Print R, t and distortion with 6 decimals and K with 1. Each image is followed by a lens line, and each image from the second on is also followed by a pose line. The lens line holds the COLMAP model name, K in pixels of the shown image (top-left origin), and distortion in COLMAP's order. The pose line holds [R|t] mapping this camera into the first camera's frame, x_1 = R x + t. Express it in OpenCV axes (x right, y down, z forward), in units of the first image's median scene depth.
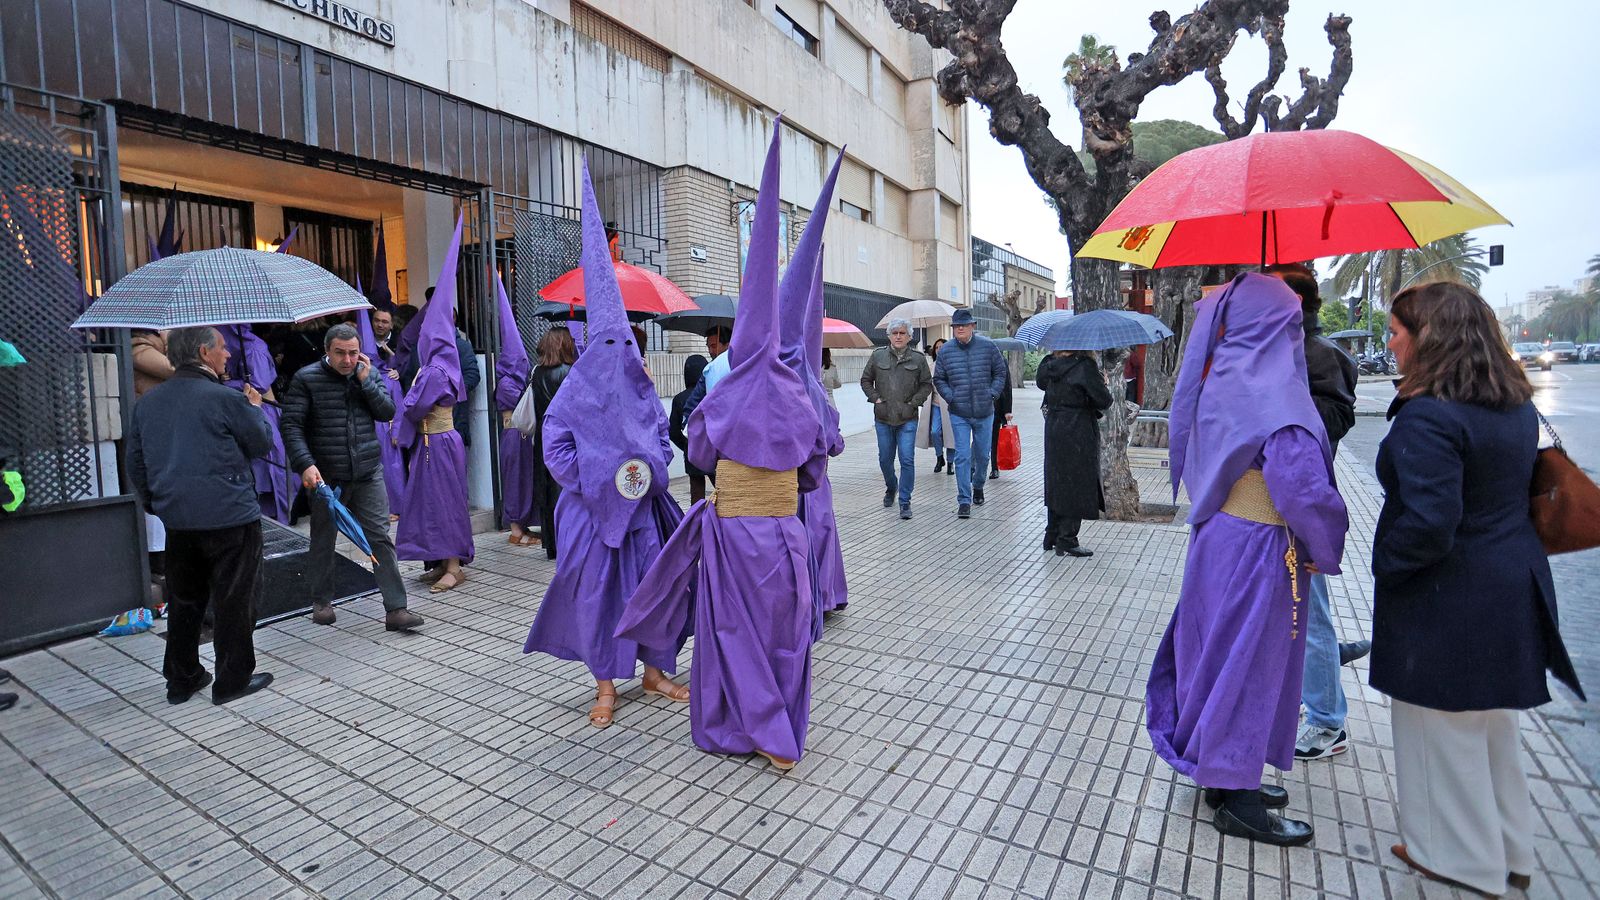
lens RADIAL K [[787.9, 0, 792.6], [0, 787.9, 420.1], [0, 0, 1]] dist [-0.066218, 0.026609]
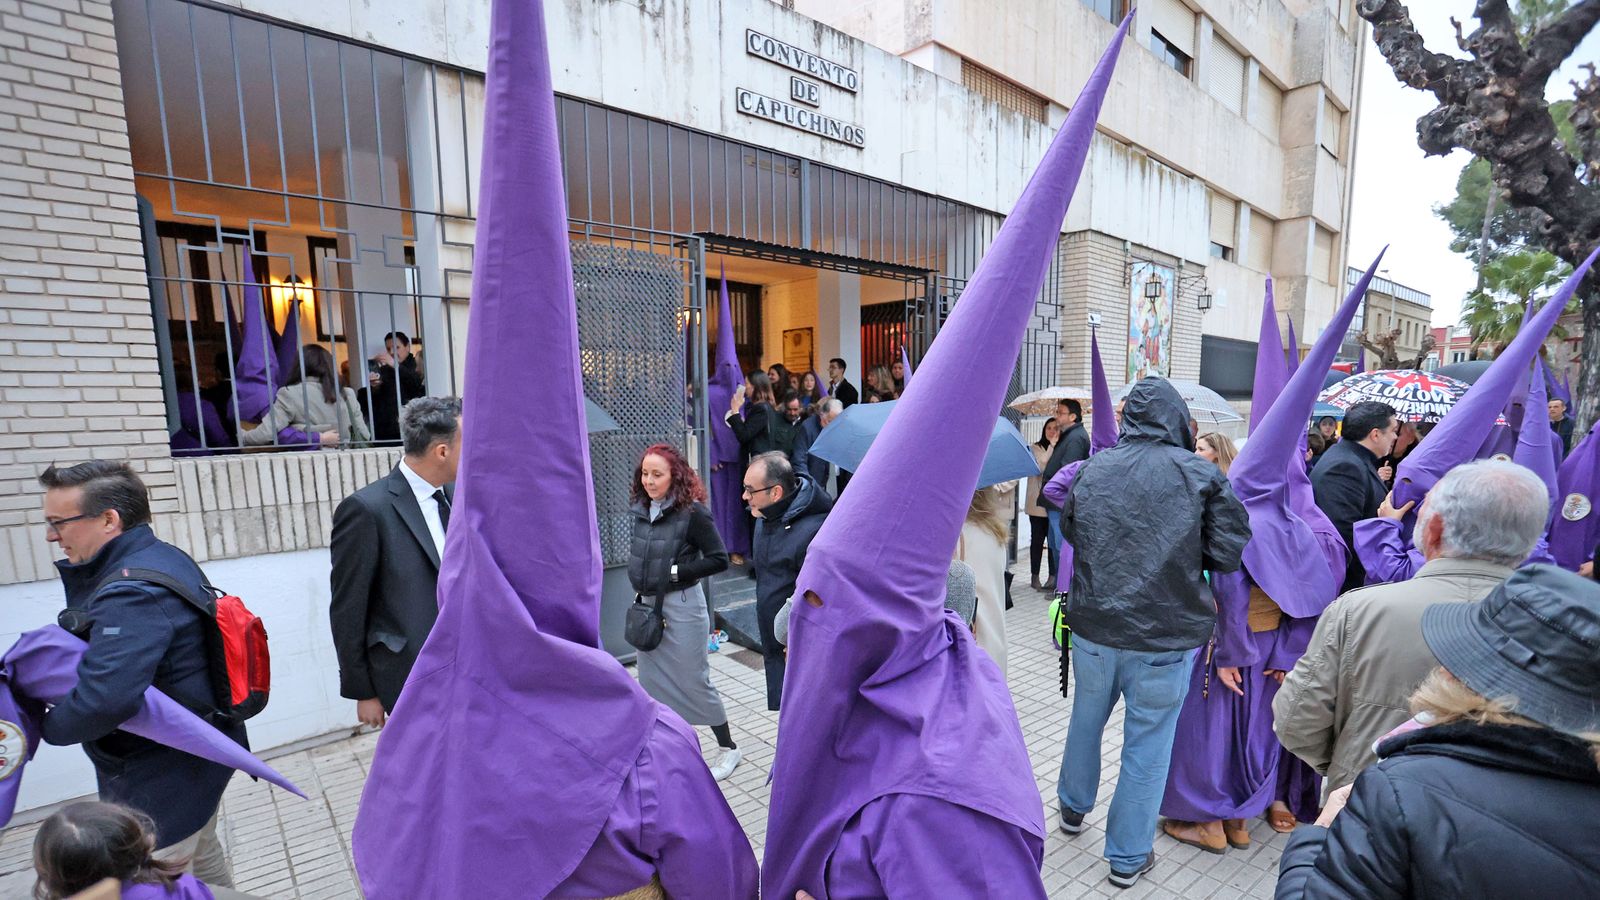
lens RADIAL K [[786.7, 0, 783.6], [0, 786.7, 538.6], [0, 0, 1]] dist [-0.067918, 0.026687]
pose [[0.936827, 0.072958, -0.342101, -0.199175], [-0.035375, 0.992753, 0.114849, -0.048826], [0.348001, -0.095492, 0.932618, -0.138622]]
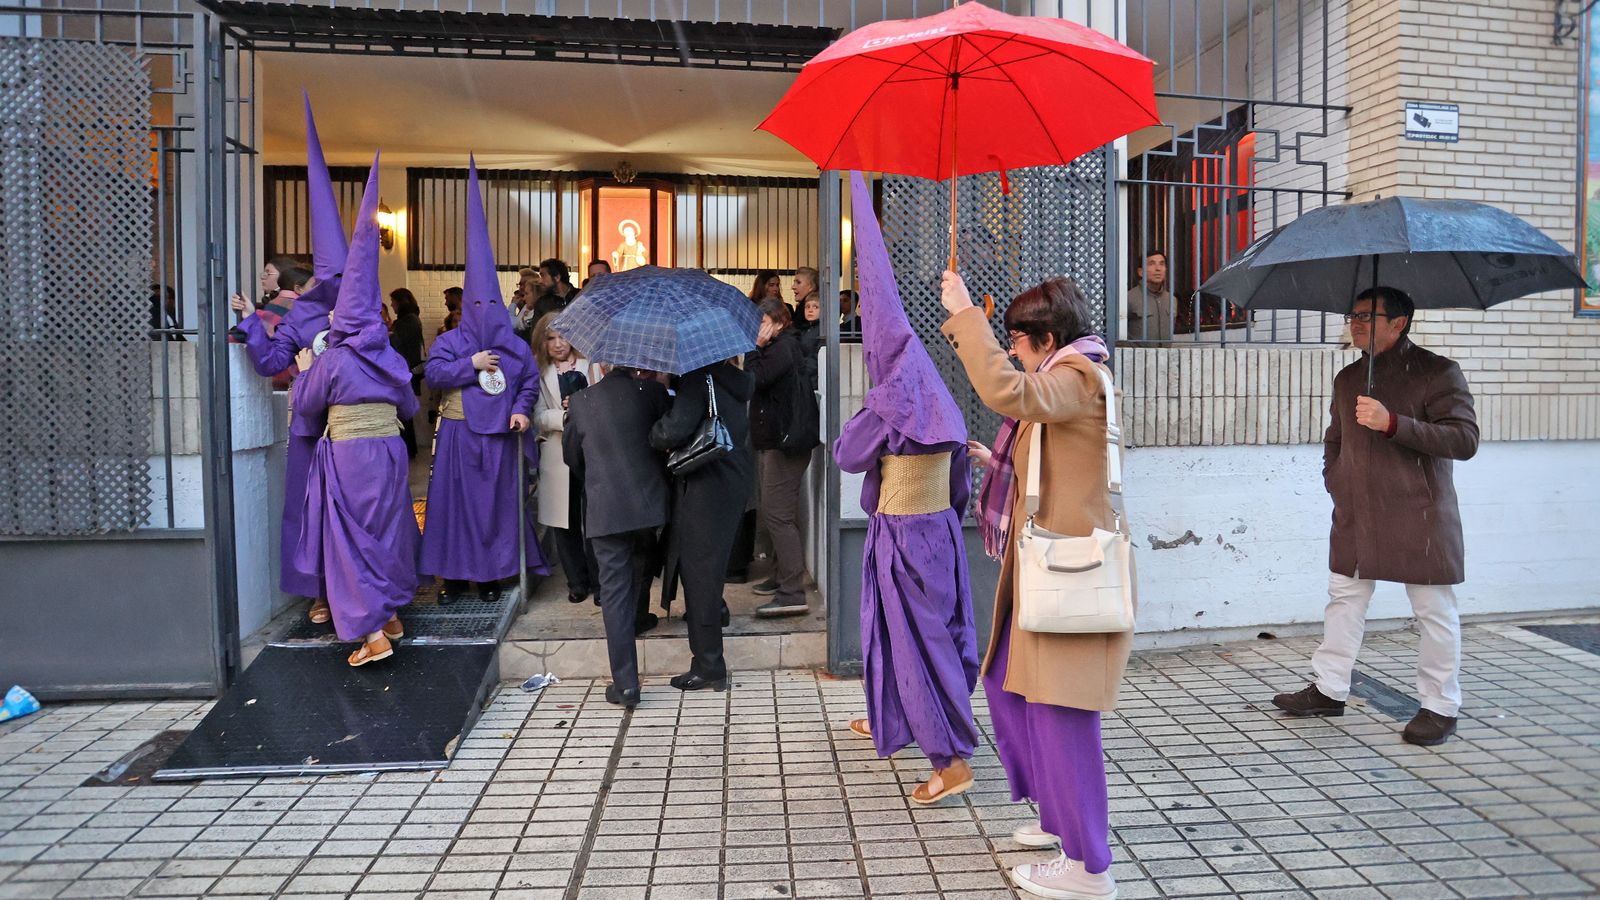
lens RADIAL K [[787.0, 0, 785.0], [0, 787.0, 399.8], [0, 0, 1]] dist [-0.090113, 0.041967]
pose [[0.570790, 0.058507, -0.819009, 0.038750], [-0.073329, 0.997105, 0.020125, -0.060291], [0.817815, 0.048570, 0.573428, 0.712399]]
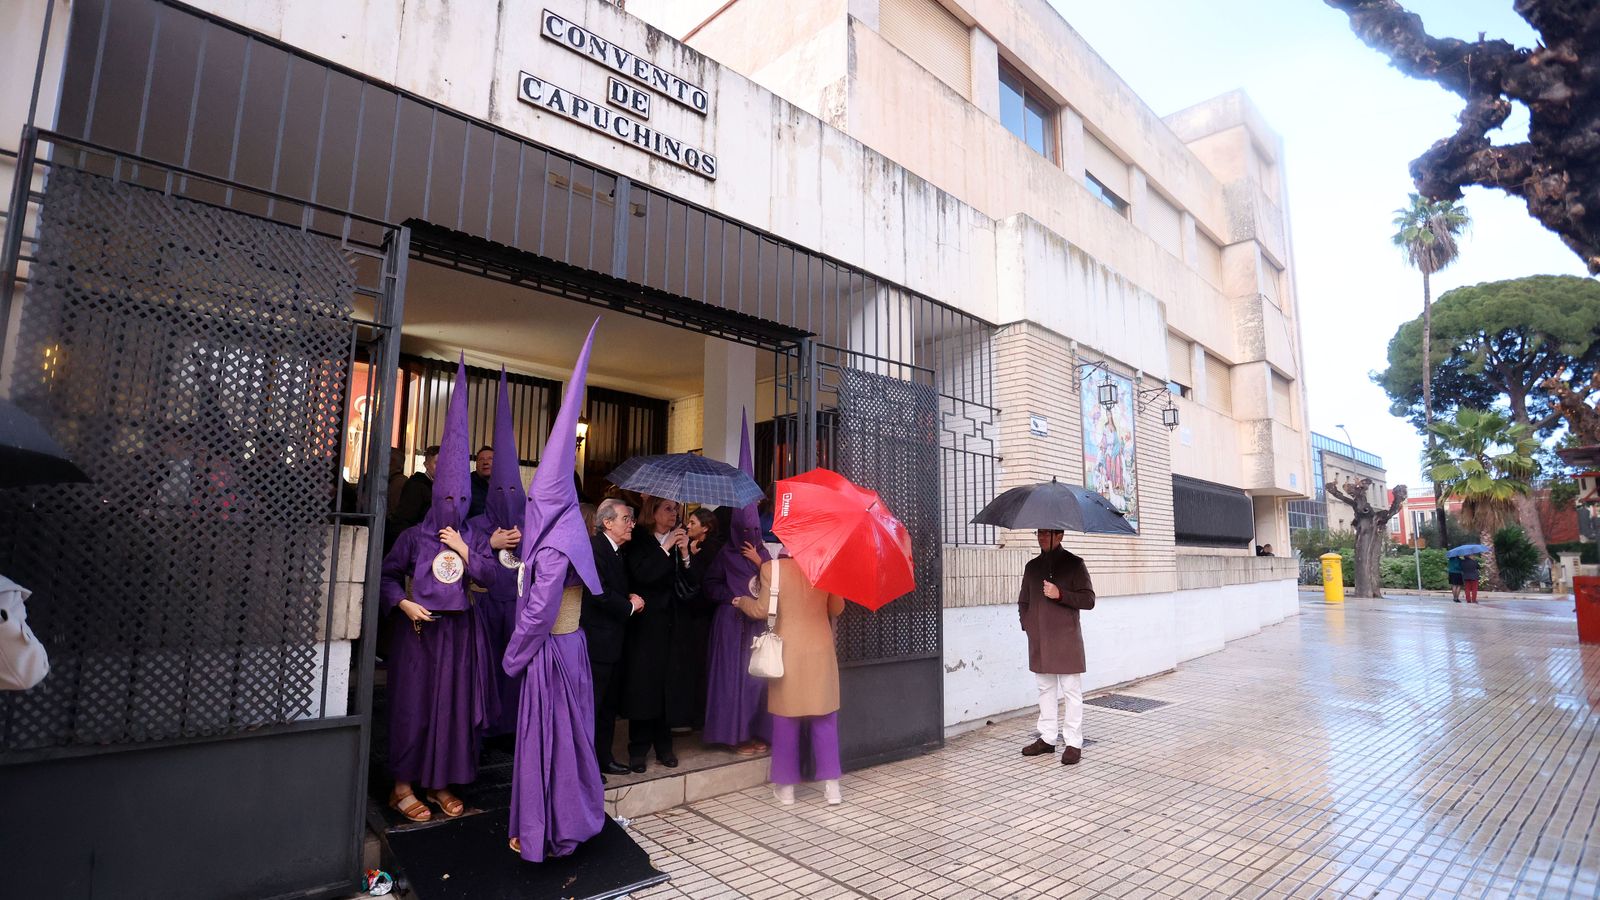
lens RADIAL K [[788.0, 0, 792.3], [0, 788.0, 453.9], [0, 0, 1]] dist [-0.066485, 0.026937]
pose [[0.948699, -0.005368, -0.316135, -0.158907], [-0.057405, 0.980314, -0.188917, -0.024932], [0.310926, 0.197373, 0.929715, 0.266343]]
